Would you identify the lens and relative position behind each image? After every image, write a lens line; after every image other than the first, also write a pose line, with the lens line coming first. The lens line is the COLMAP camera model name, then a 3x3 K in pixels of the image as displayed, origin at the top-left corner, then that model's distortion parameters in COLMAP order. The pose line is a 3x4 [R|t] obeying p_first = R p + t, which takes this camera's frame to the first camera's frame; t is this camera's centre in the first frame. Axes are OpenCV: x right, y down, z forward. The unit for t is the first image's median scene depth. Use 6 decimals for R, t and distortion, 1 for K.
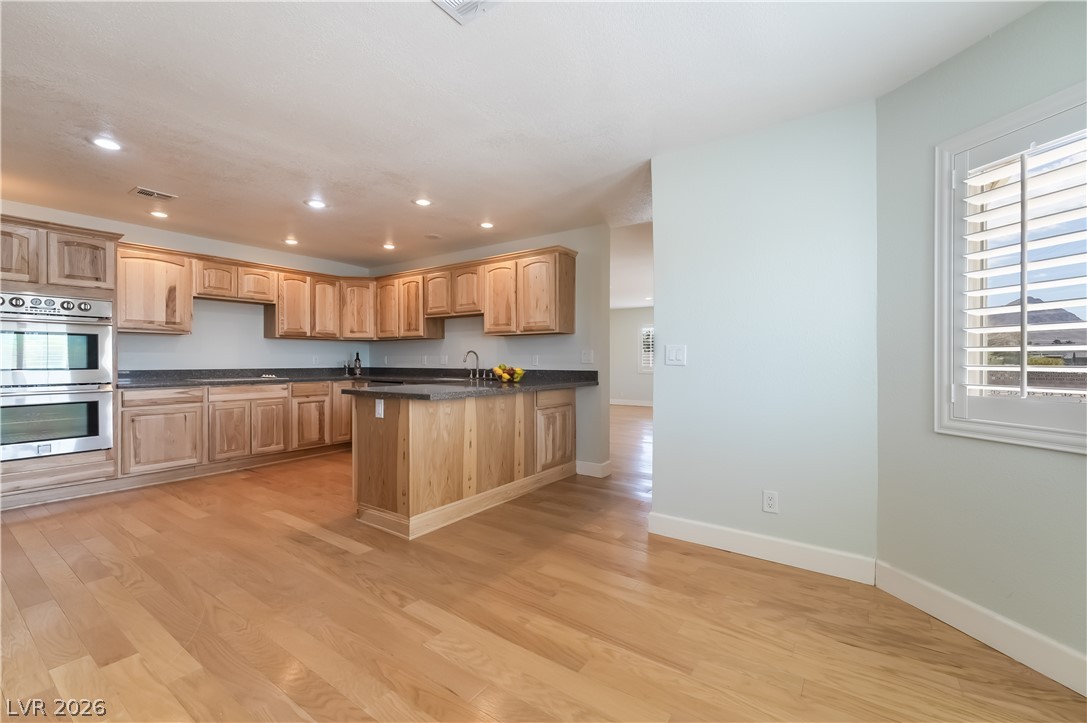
lens RADIAL K [[438.2, 0, 557.8], [0, 438.2, 362.3], [0, 0, 1]] dist [-0.001588, -0.000290]
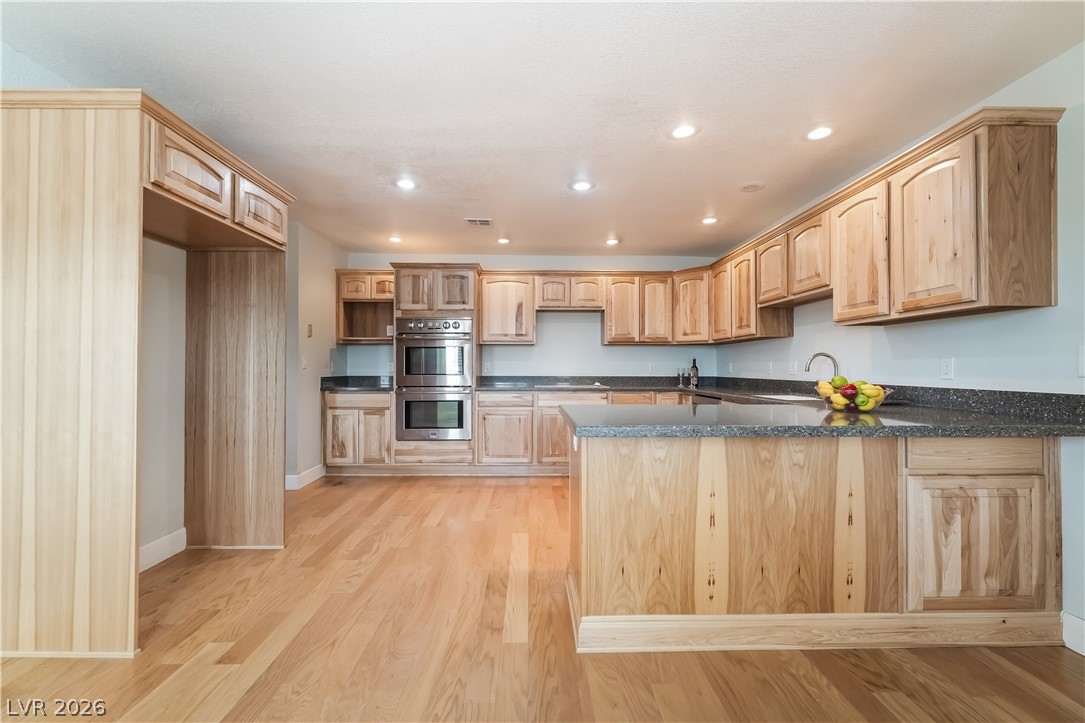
lens RADIAL K [[451.5, 0, 548.8], [0, 451.5, 363.6], [0, 0, 1]] dist [-0.001325, 0.000703]
pose [[0.587476, -0.005843, -0.809220, 0.105302], [-0.005874, 0.999917, -0.011484, -0.002412], [0.809220, 0.011500, 0.587393, 0.364023]]
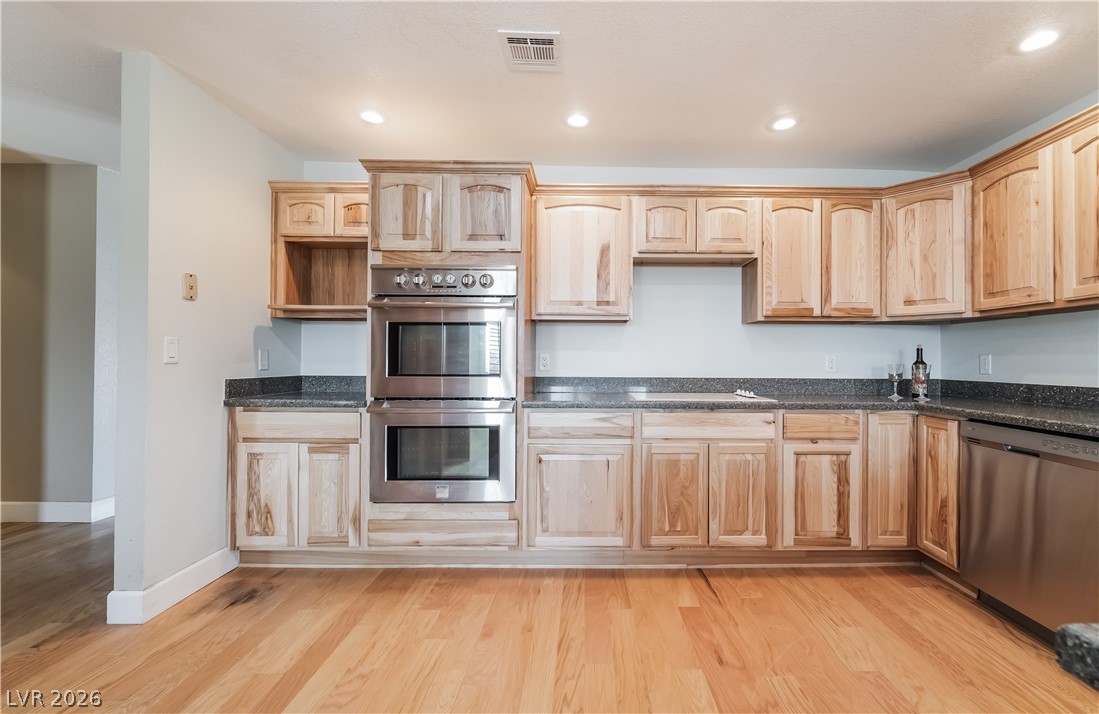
lens RADIAL K [[475.1, 0, 590.1], [0, 475.1, 355.1], [0, 0, 1]] dist [-0.003092, -0.000078]
pose [[0.565932, -0.004627, -0.824439, -0.328171], [-0.009908, 0.999874, -0.012413, -0.006902], [0.824392, 0.015193, 0.565815, 0.585547]]
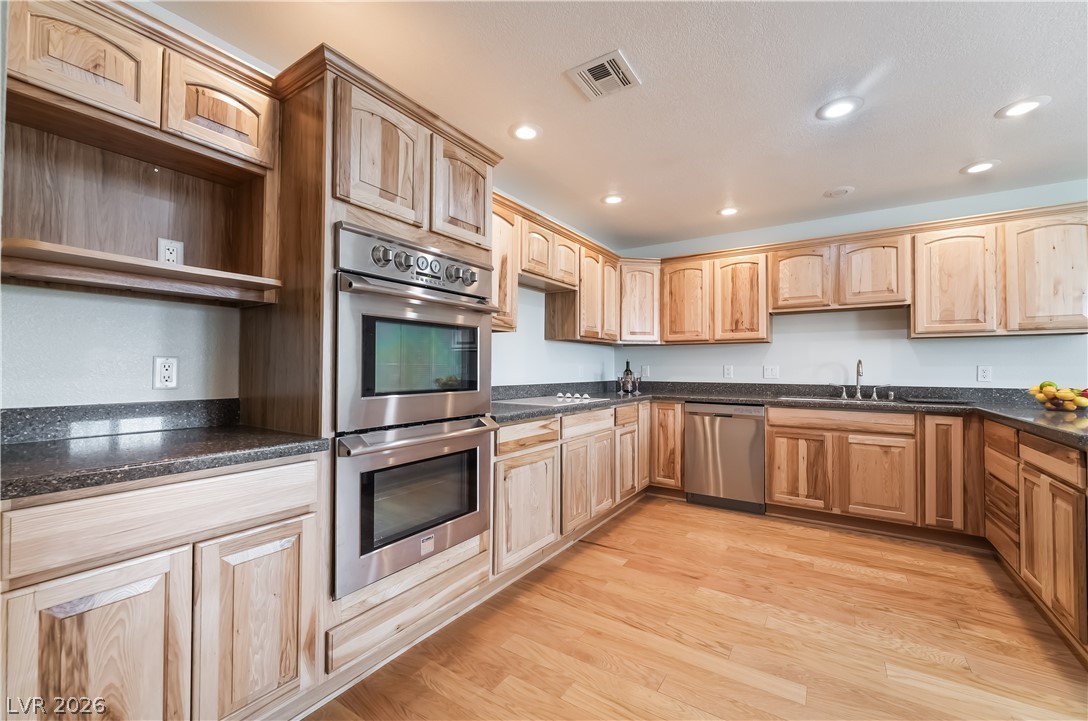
lens RADIAL K [[438.6, 0, 564.7], [0, 438.6, 360.8], [0, 0, 1]] dist [-0.001588, -0.000290]
pose [[0.999865, 0.004429, 0.015797, -0.780335], [-0.004051, 0.999706, -0.023908, -0.006953], [-0.015899, 0.023841, 0.999589, 0.359073]]
